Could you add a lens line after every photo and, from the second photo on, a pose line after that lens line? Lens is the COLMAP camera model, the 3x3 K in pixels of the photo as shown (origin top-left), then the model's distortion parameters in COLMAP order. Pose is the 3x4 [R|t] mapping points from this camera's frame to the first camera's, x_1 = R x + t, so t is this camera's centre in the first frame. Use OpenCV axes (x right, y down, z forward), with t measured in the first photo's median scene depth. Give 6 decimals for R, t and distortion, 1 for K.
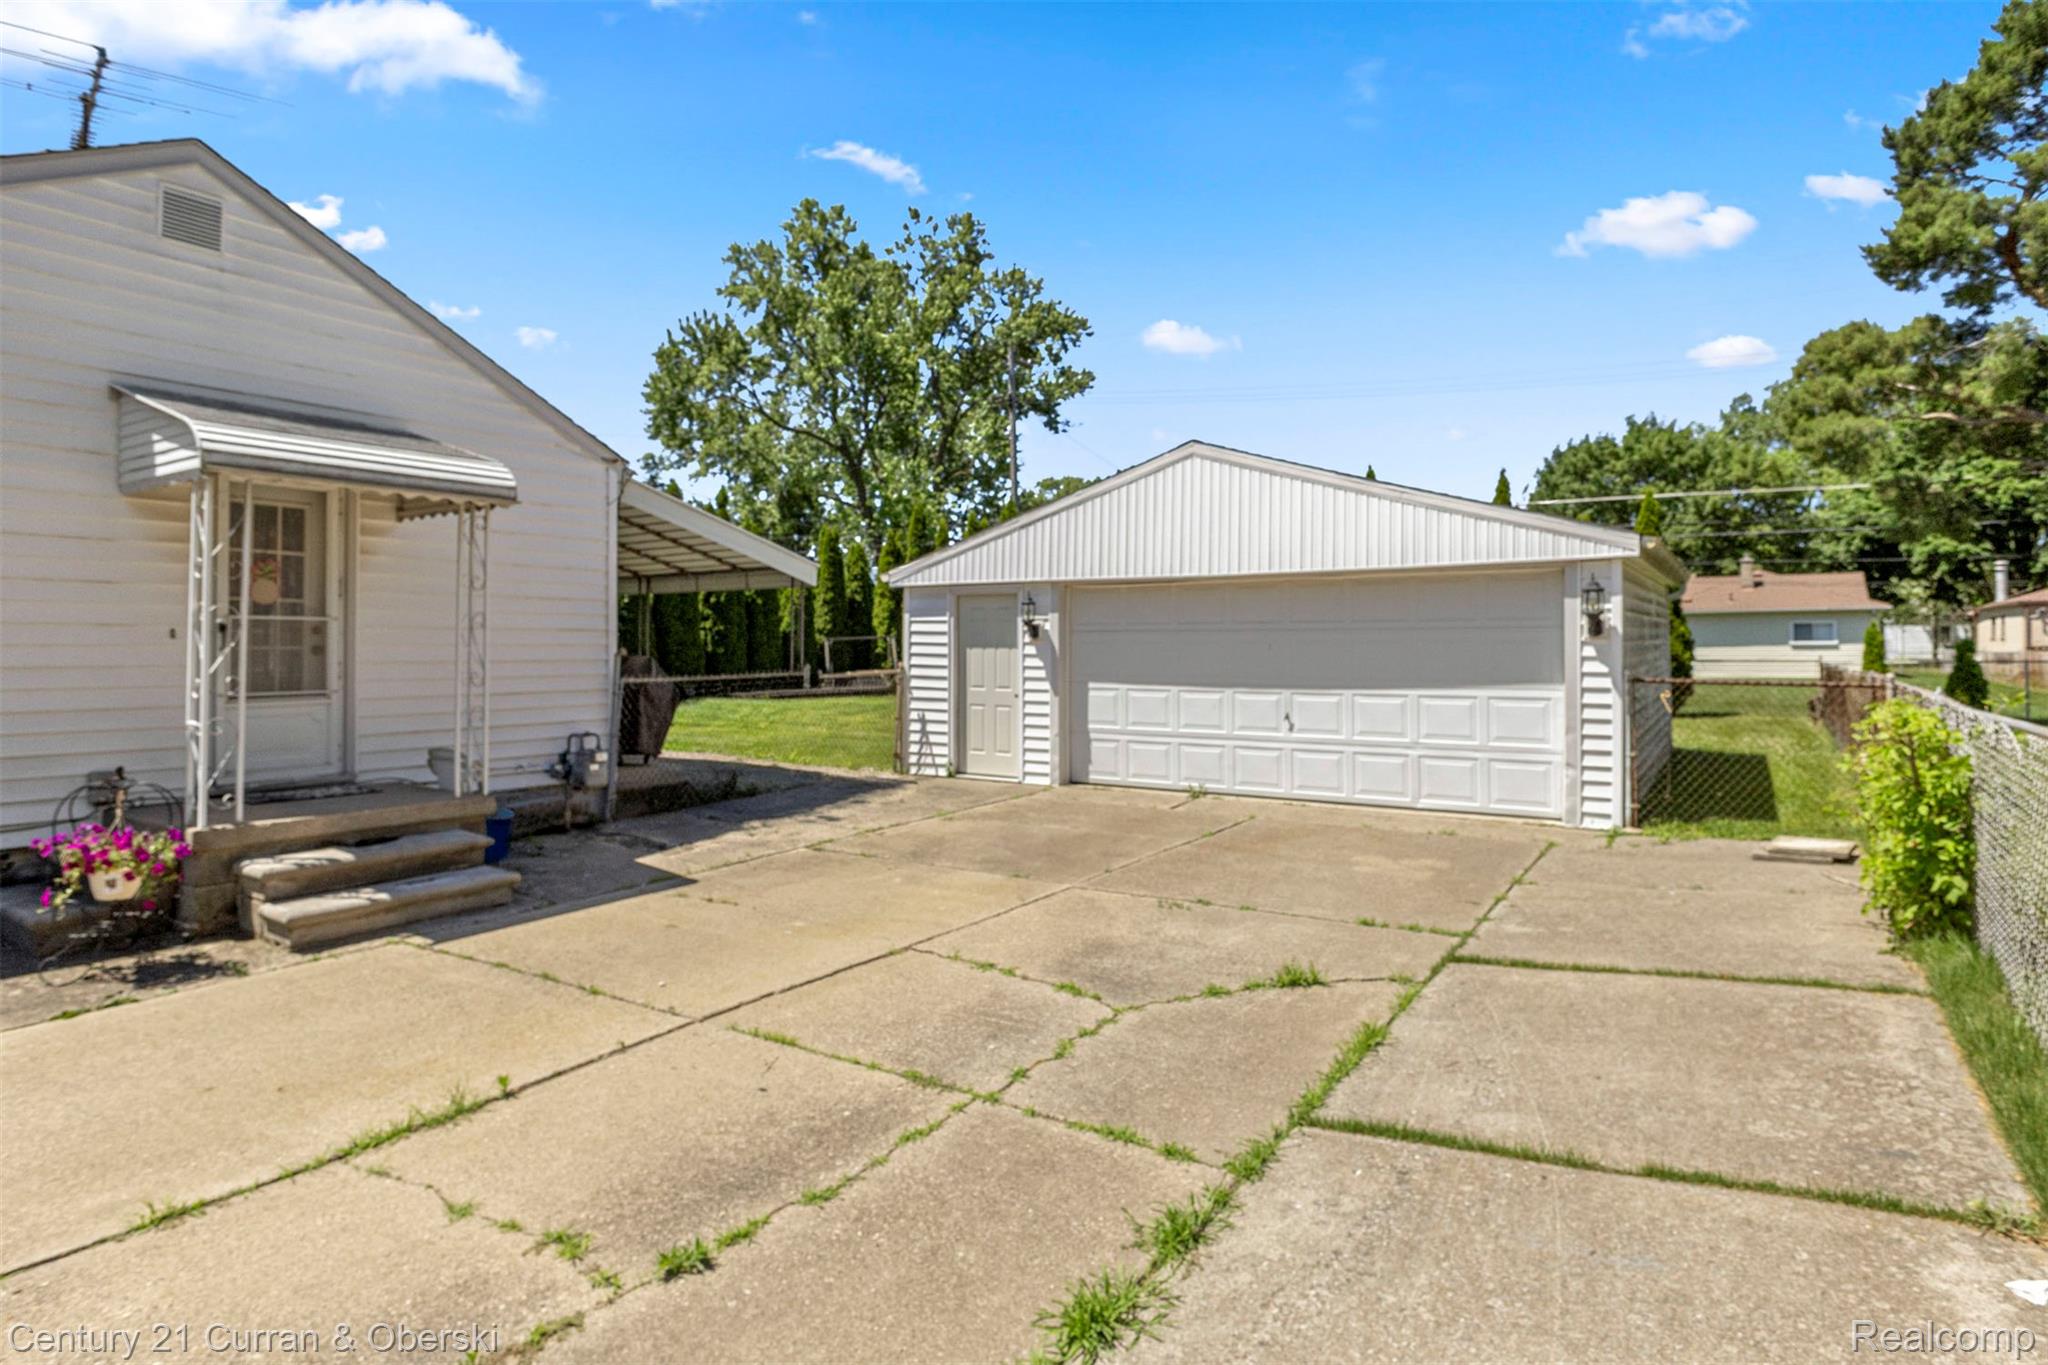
lens RADIAL K [[1112.1, 0, 1022.4], [0, 1112.1, 627.5], [0, 0, 1]] dist [-0.000513, 0.000390]
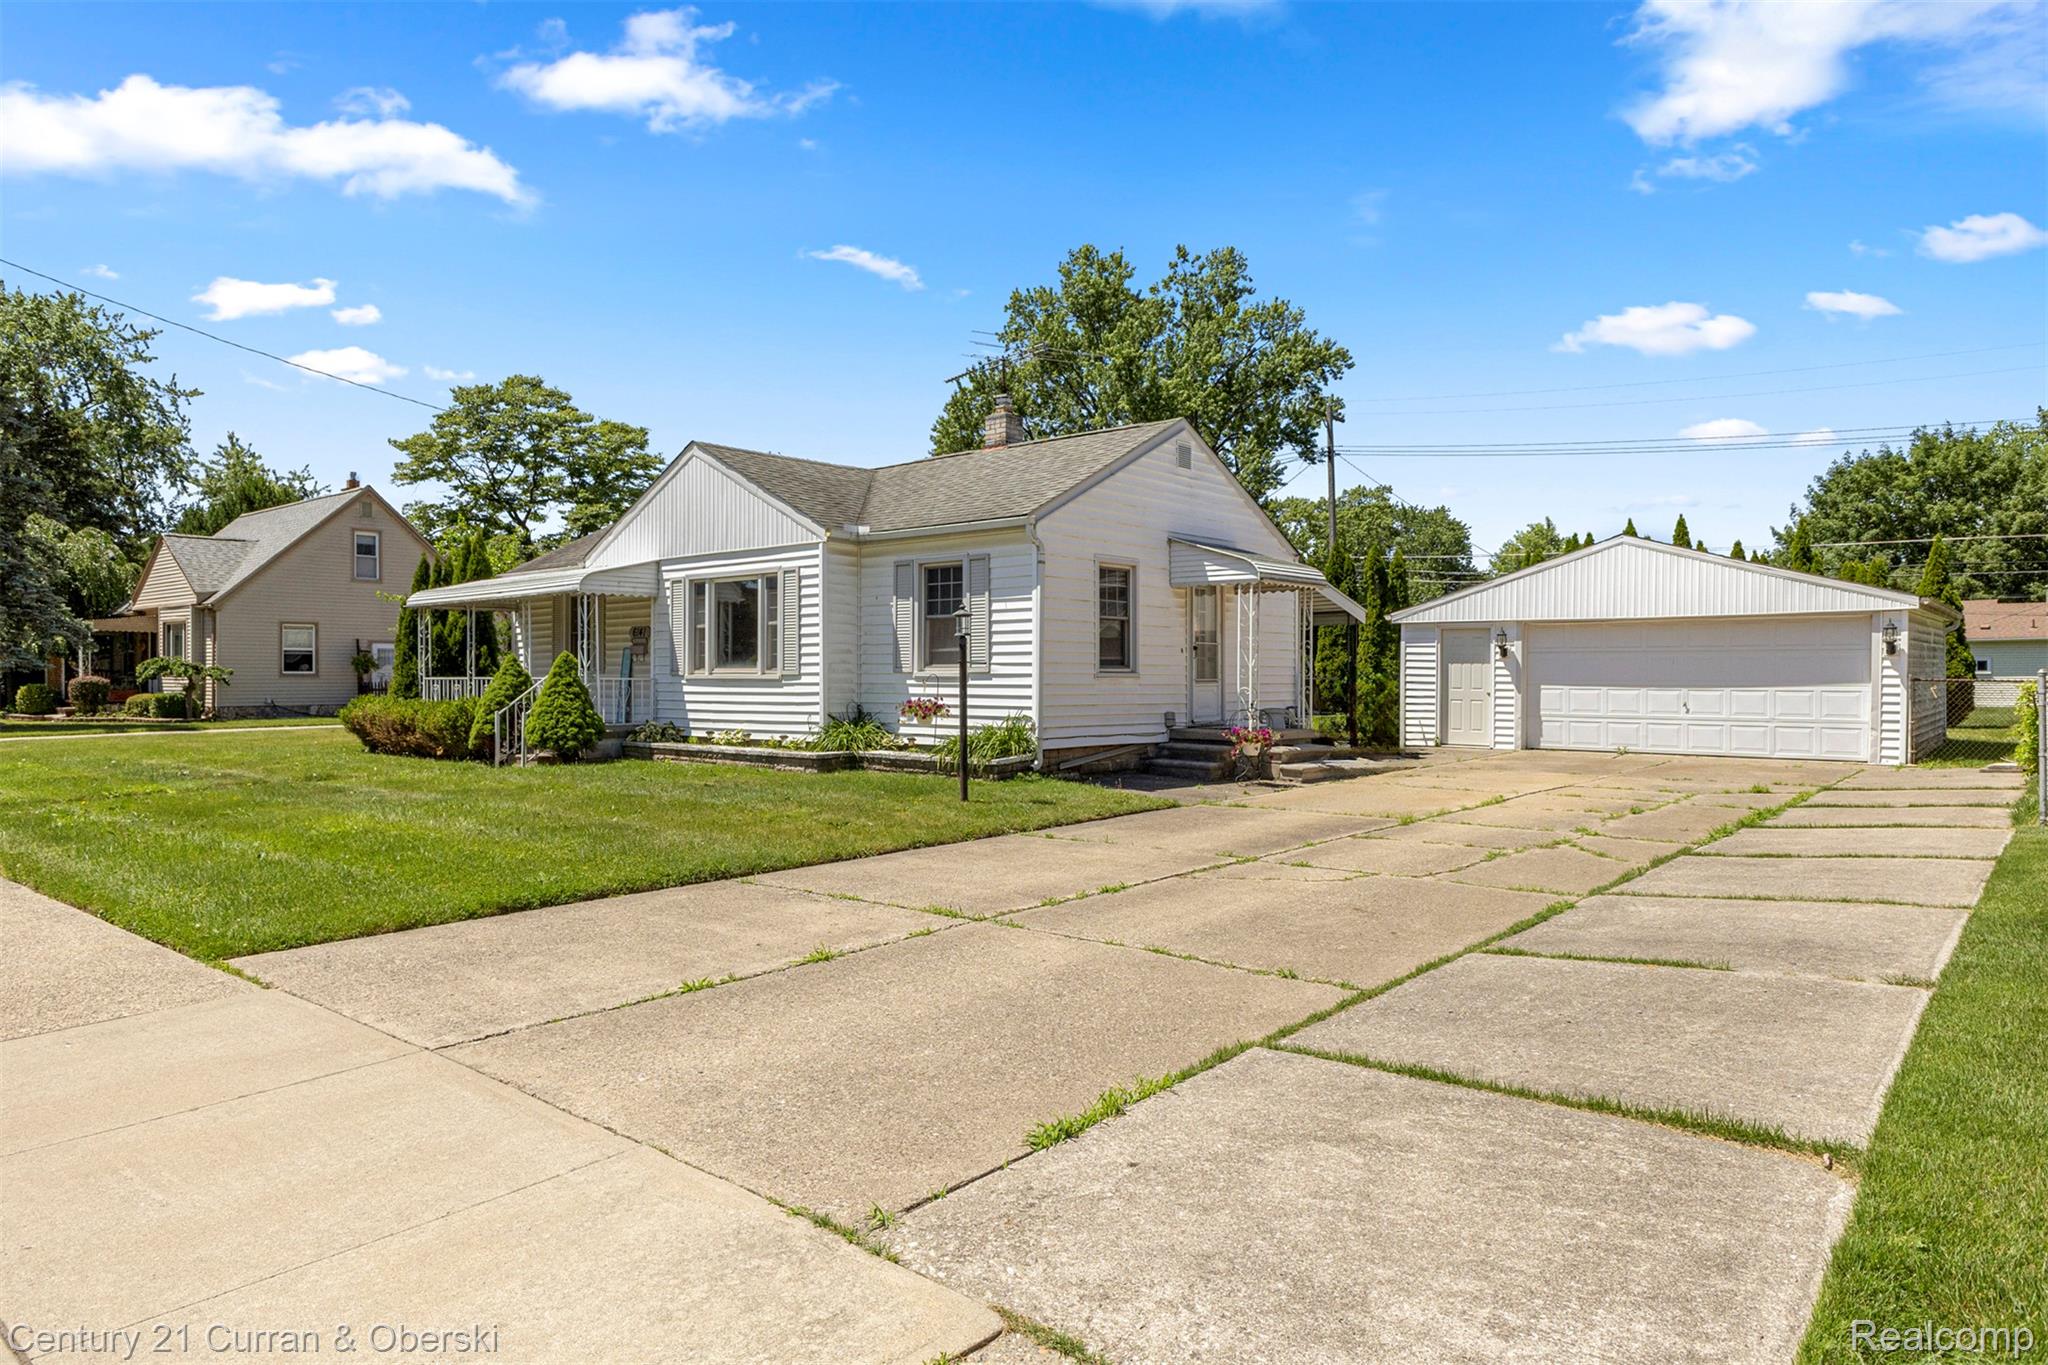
lens RADIAL K [[1242.7, 0, 1024.0], [0, 1242.7, 682.5], [0, 0, 1]] dist [0.003455, -0.001036]
pose [[0.992257, 0.004957, -0.124101, -0.432321], [-0.002181, 0.999745, 0.022492, 0.007728], [0.124181, -0.022048, 0.992015, -0.808360]]
